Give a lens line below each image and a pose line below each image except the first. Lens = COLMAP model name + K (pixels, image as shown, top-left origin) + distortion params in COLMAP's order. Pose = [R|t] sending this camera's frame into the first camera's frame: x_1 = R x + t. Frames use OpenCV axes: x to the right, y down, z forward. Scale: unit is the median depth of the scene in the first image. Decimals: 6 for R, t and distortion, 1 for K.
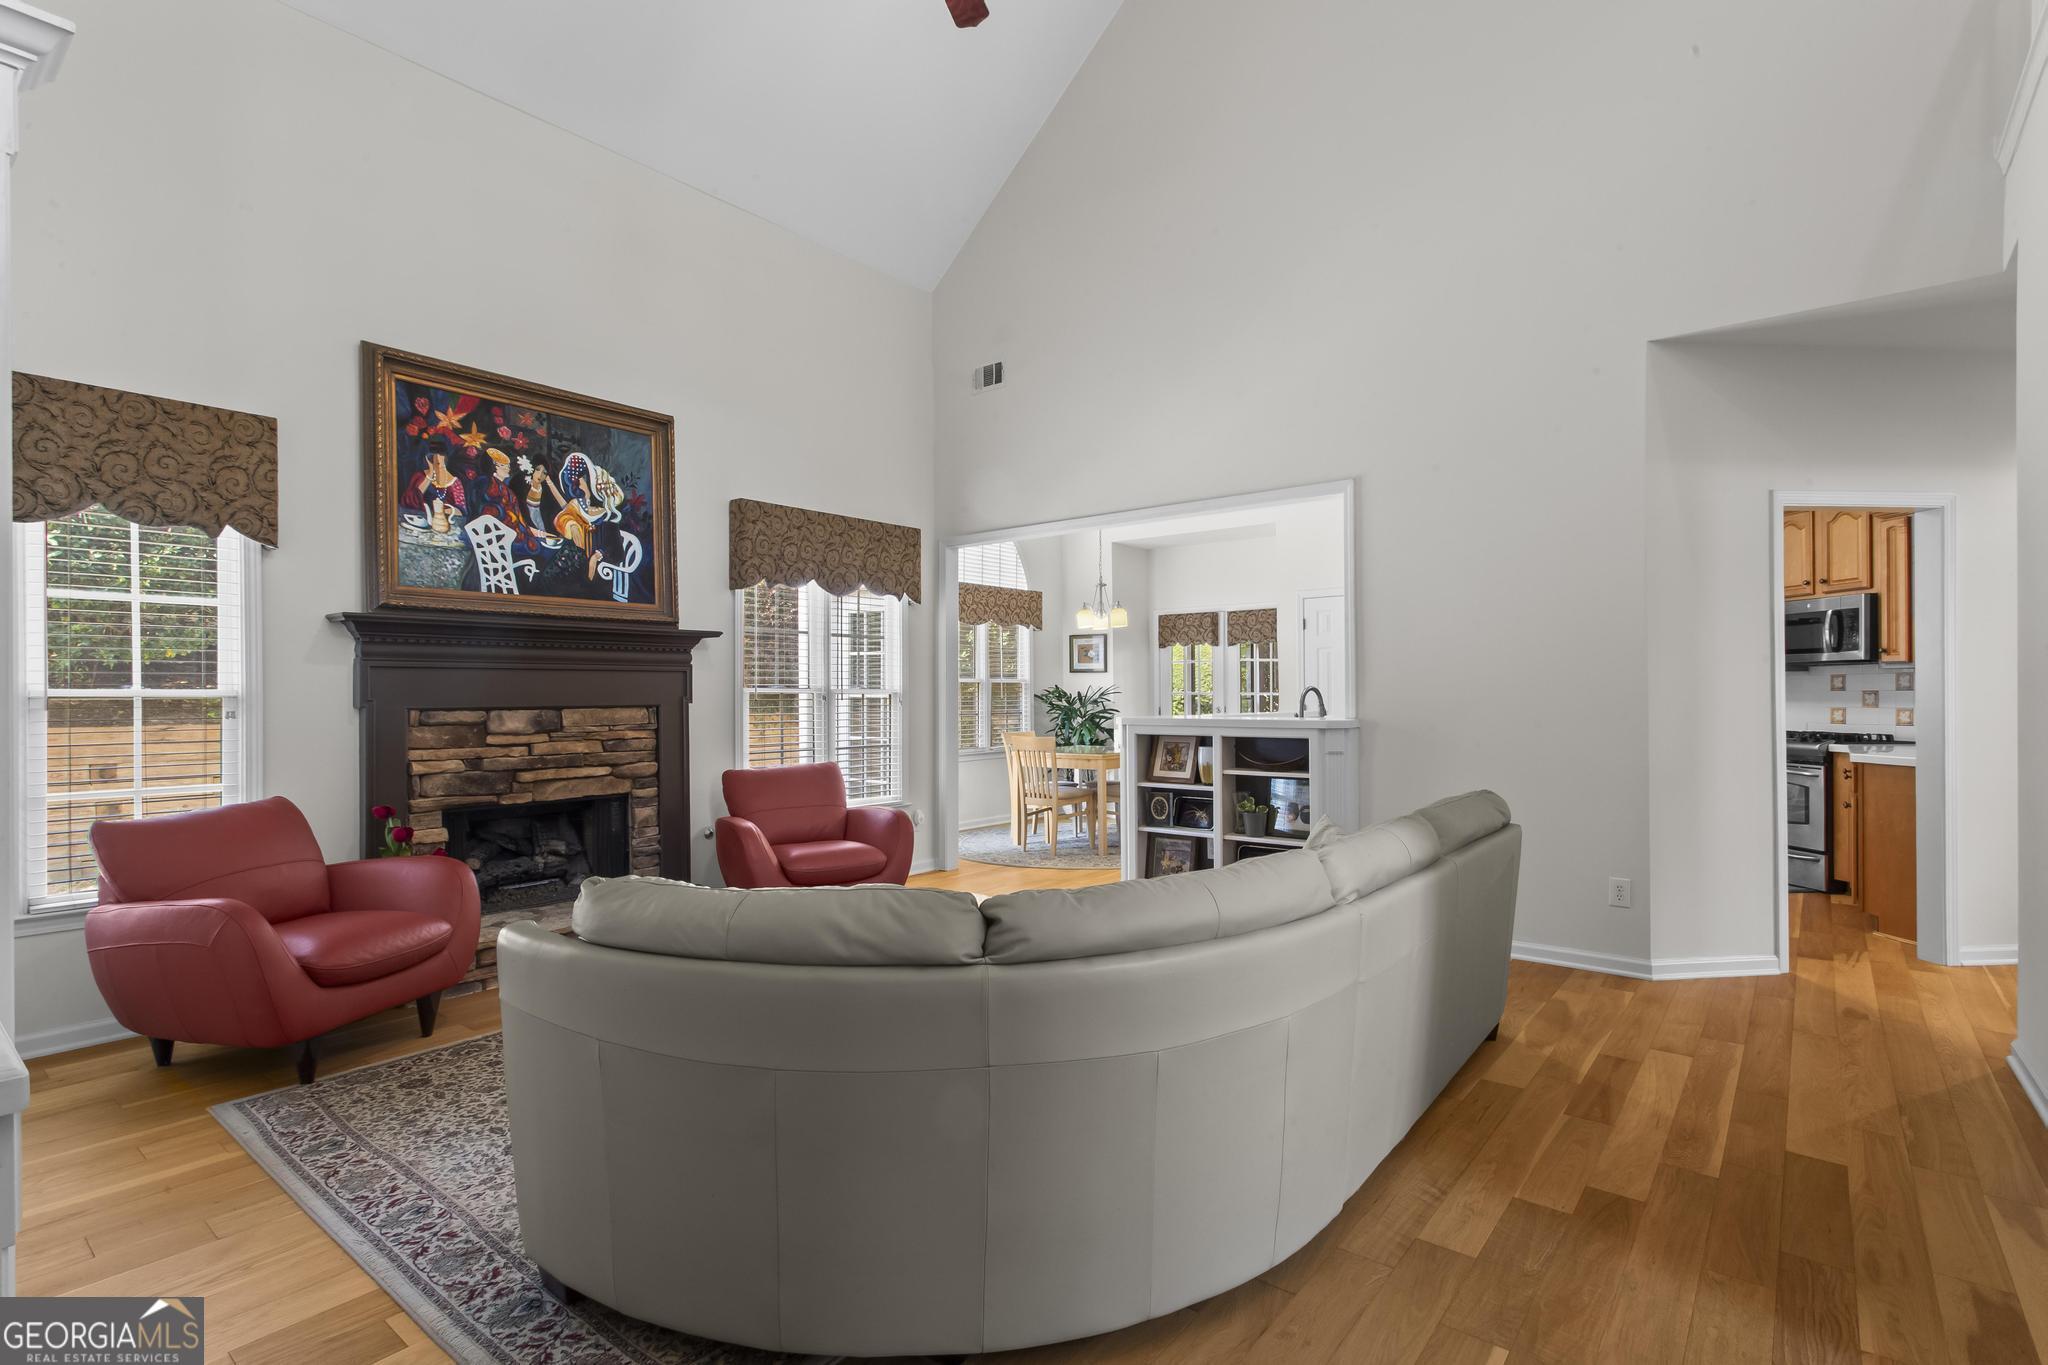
lens RADIAL K [[982.4, 0, 1017.9], [0, 982.4, 710.7], [0, 0, 1]] dist [0.011145, -0.001653]
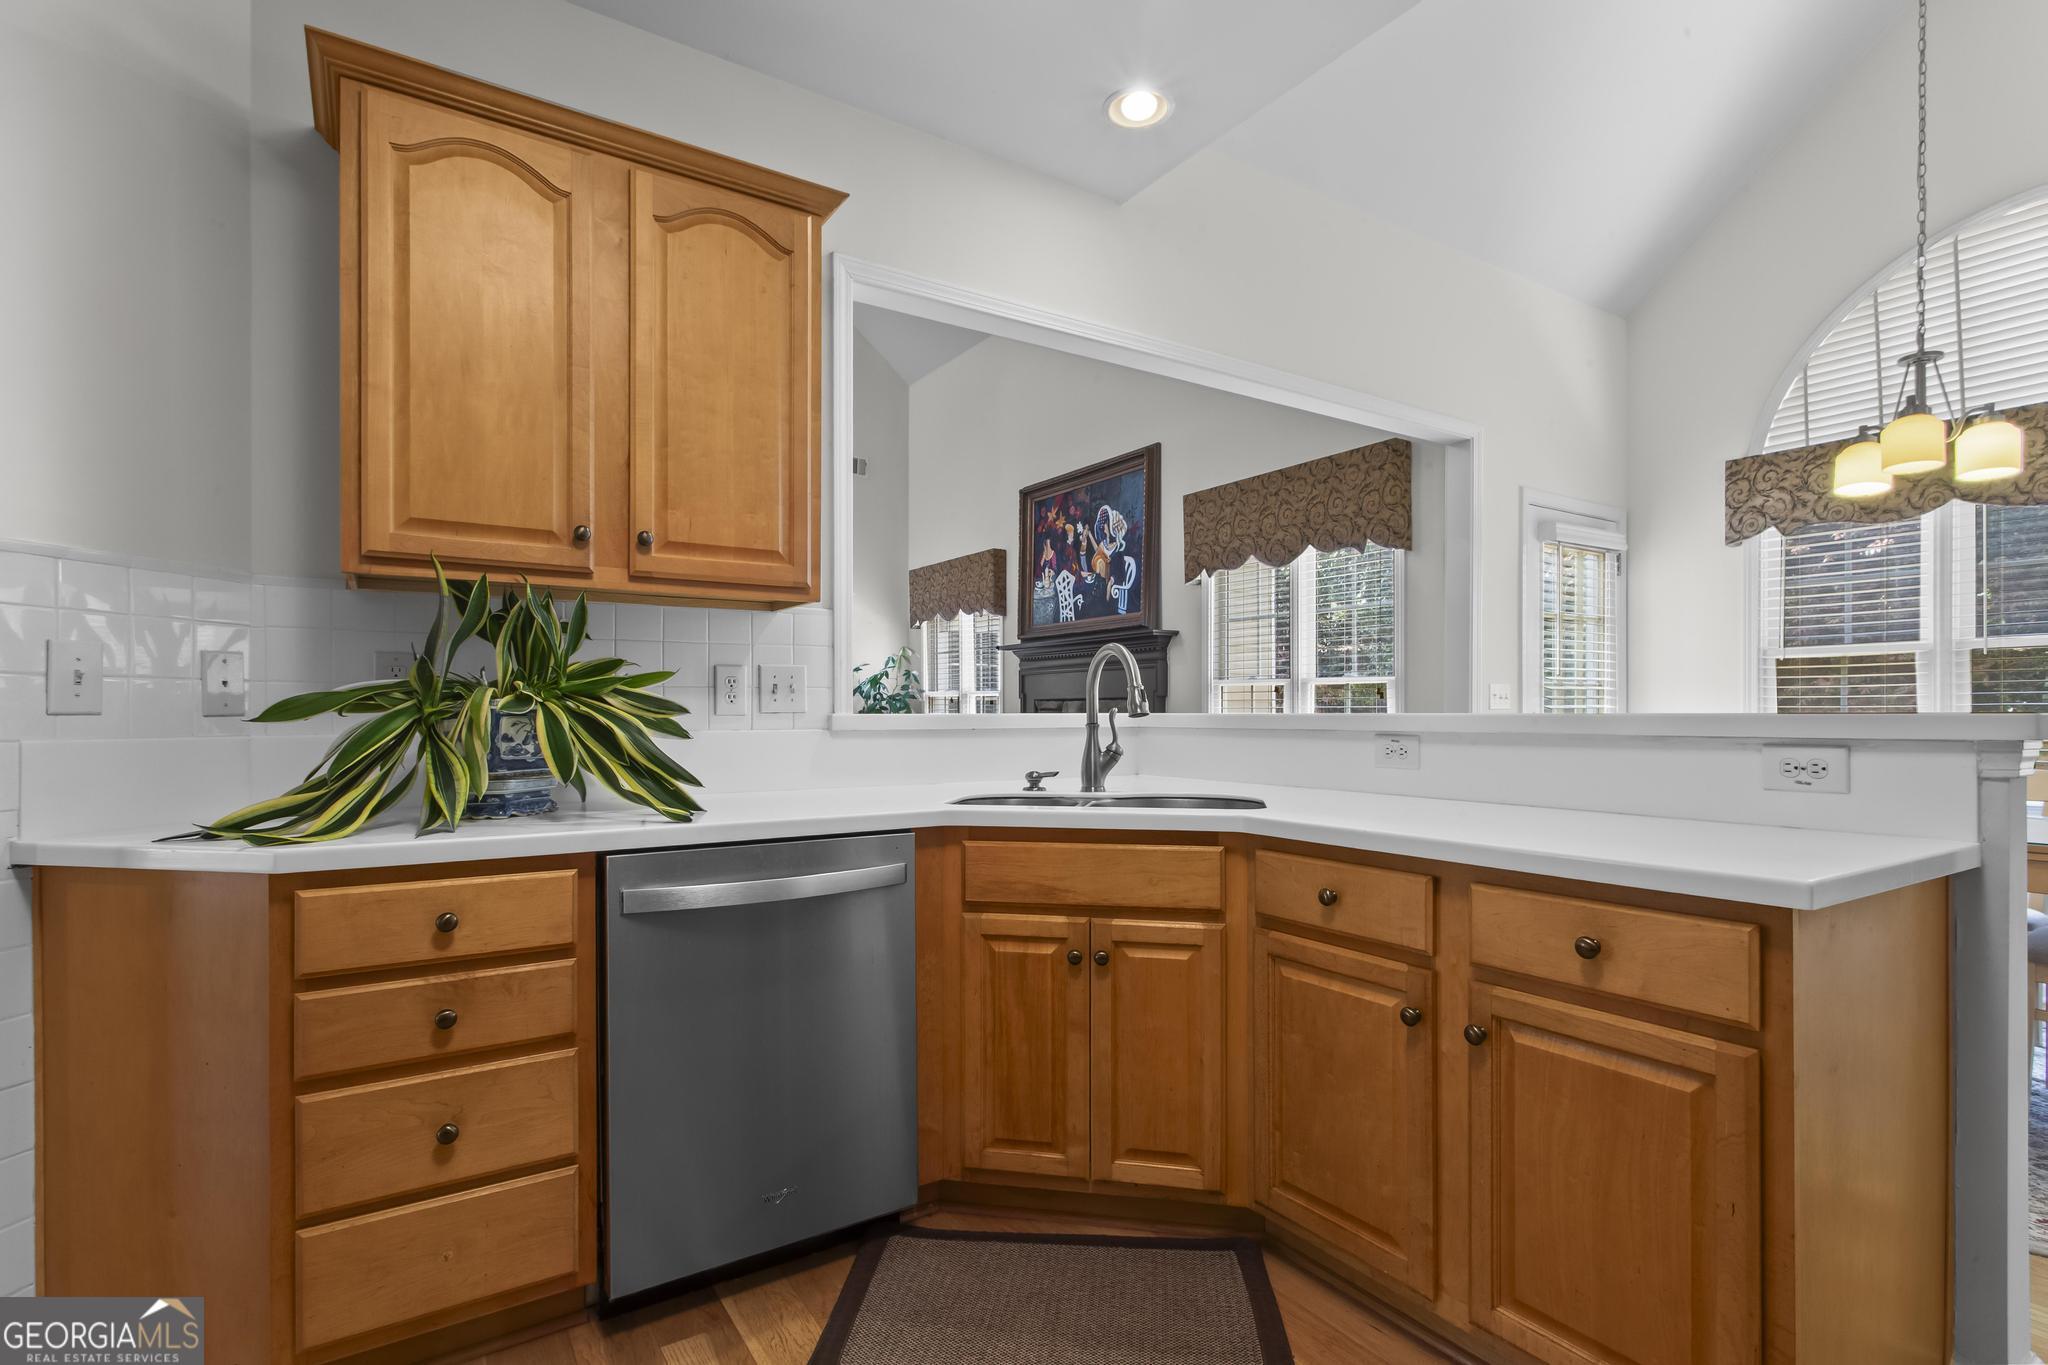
lens RADIAL K [[982.4, 0, 1002.2], [0, 982.4, 708.8], [0, 0, 1]] dist [0.011145, -0.001653]
pose [[-0.302424, 0.004484, -0.953163, 0.848653], [-0.011658, 0.999897, 0.008403, -0.000523], [0.953102, 0.013653, -0.302341, 1.276779]]
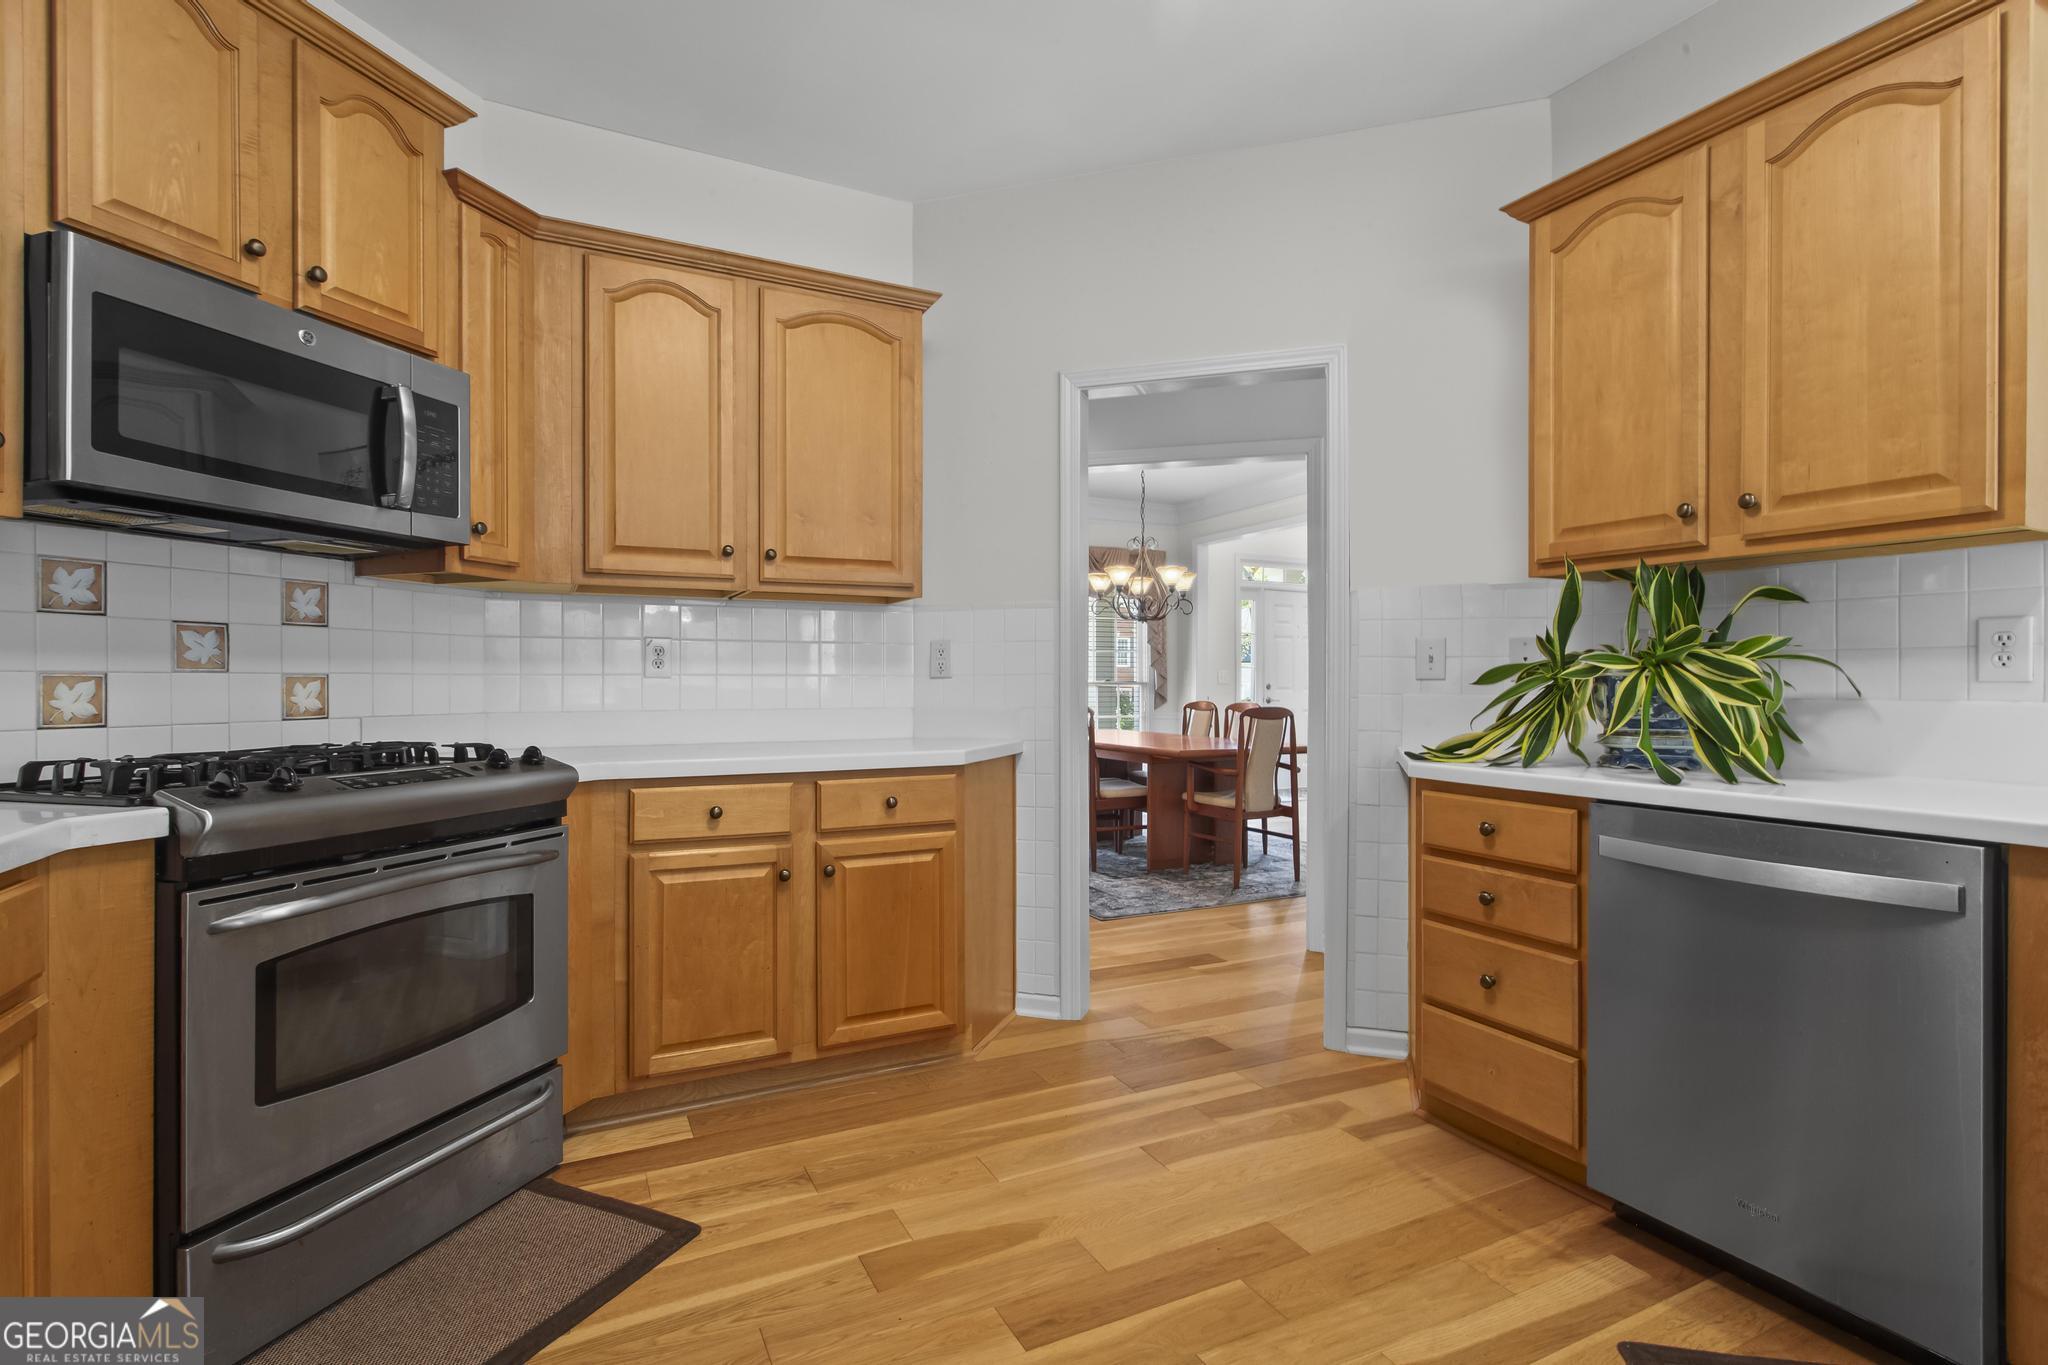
lens RADIAL K [[982.4, 0, 1040.0], [0, 982.4, 665.8], [0, 0, 1]] dist [0.011145, -0.001653]
pose [[-0.917171, 0.014170, 0.398242, 0.599061], [0.012486, 0.999899, -0.006820, 0.000315], [-0.398298, -0.001282, -0.917255, 1.503324]]
